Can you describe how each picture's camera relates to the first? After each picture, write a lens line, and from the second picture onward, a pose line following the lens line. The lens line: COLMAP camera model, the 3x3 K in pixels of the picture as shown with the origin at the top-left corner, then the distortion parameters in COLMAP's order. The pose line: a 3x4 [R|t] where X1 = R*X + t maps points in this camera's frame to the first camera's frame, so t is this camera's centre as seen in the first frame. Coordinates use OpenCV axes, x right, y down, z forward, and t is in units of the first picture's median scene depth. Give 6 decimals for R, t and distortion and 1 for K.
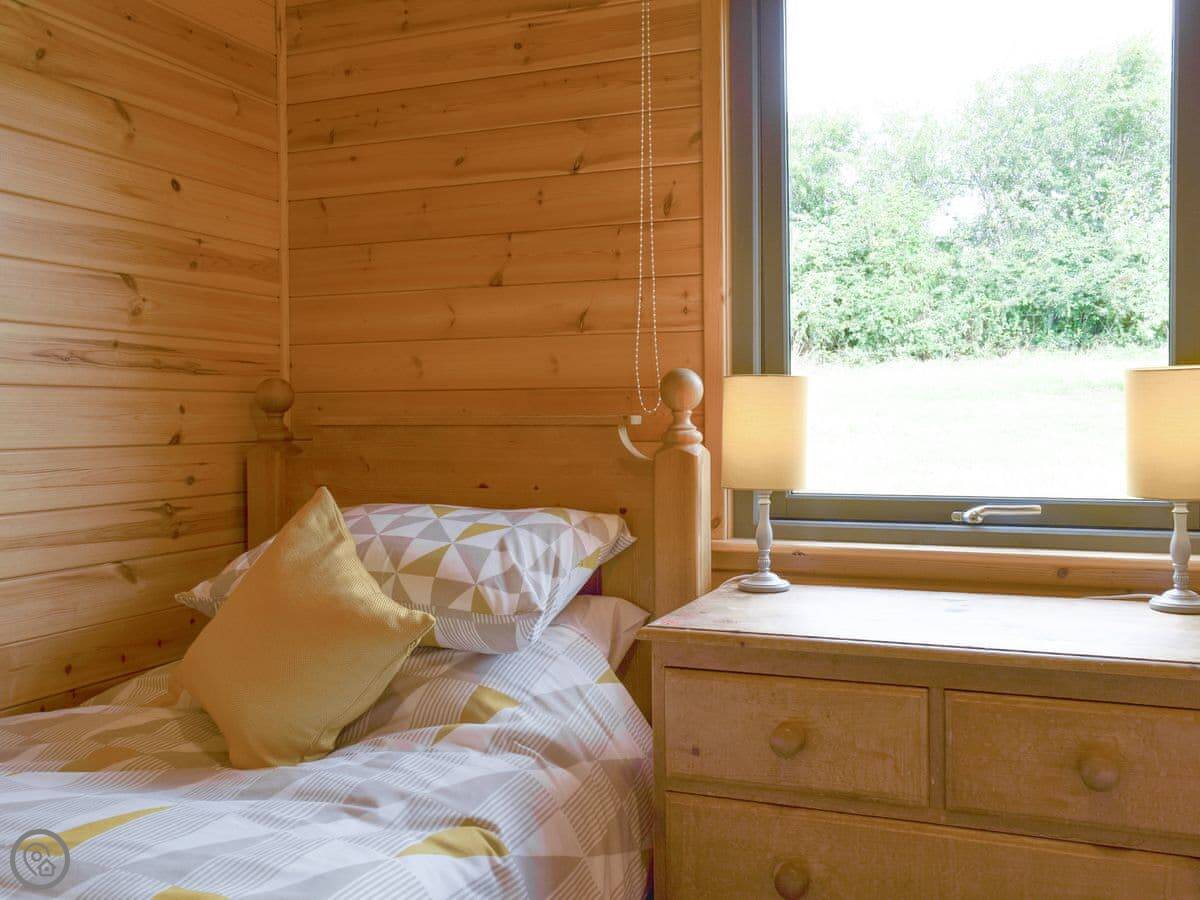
lens RADIAL K [[1111.7, 0, 627.8], [0, 1111.7, 432.3], [0, 0, 1]] dist [0.013799, 0.017733]
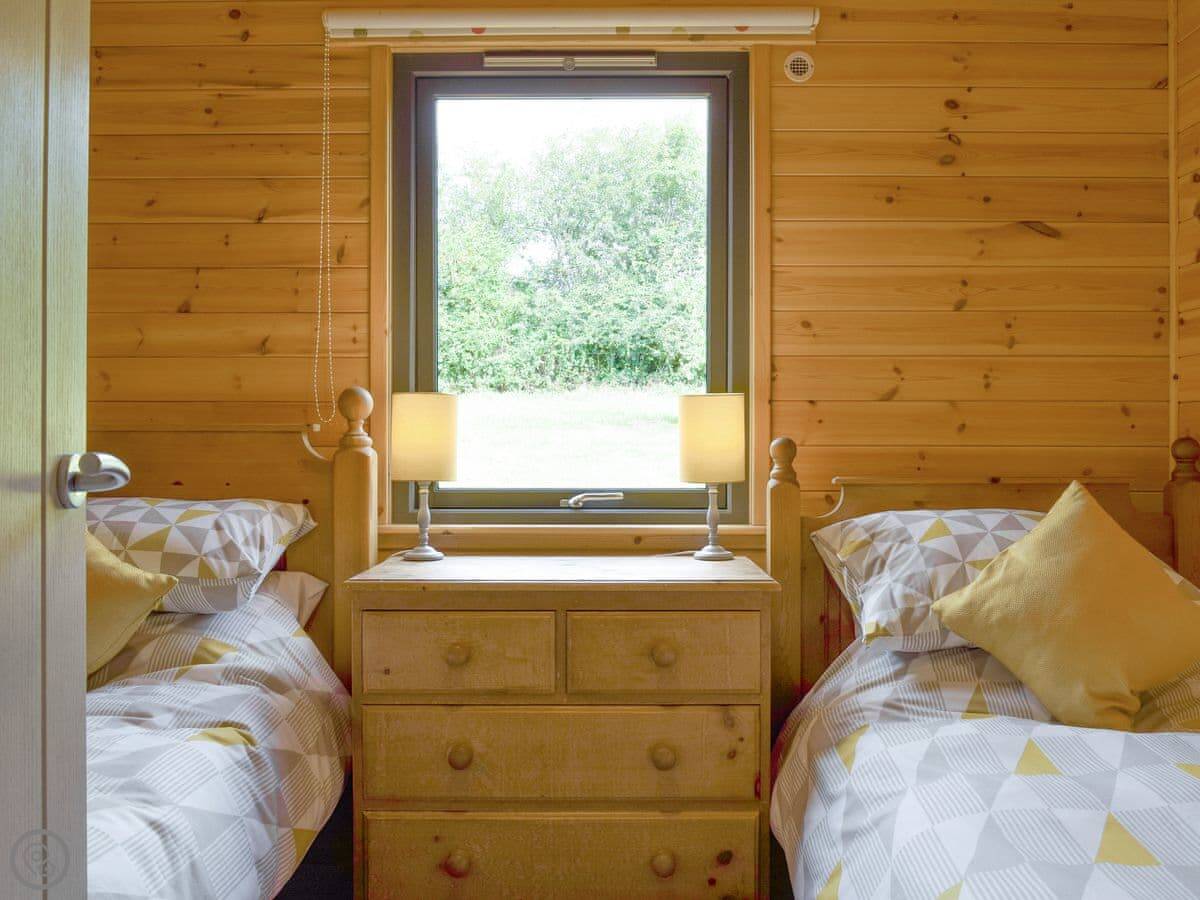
lens RADIAL K [[1111.7, 0, 627.8], [0, 1111.7, 432.3], [0, 0, 1]] dist [0.013799, 0.017733]
pose [[0.929265, 0.009558, 0.369291, -0.126679], [0.000729, 0.999616, -0.027709, 0.028178], [-0.369414, 0.026018, 0.928901, -0.269427]]
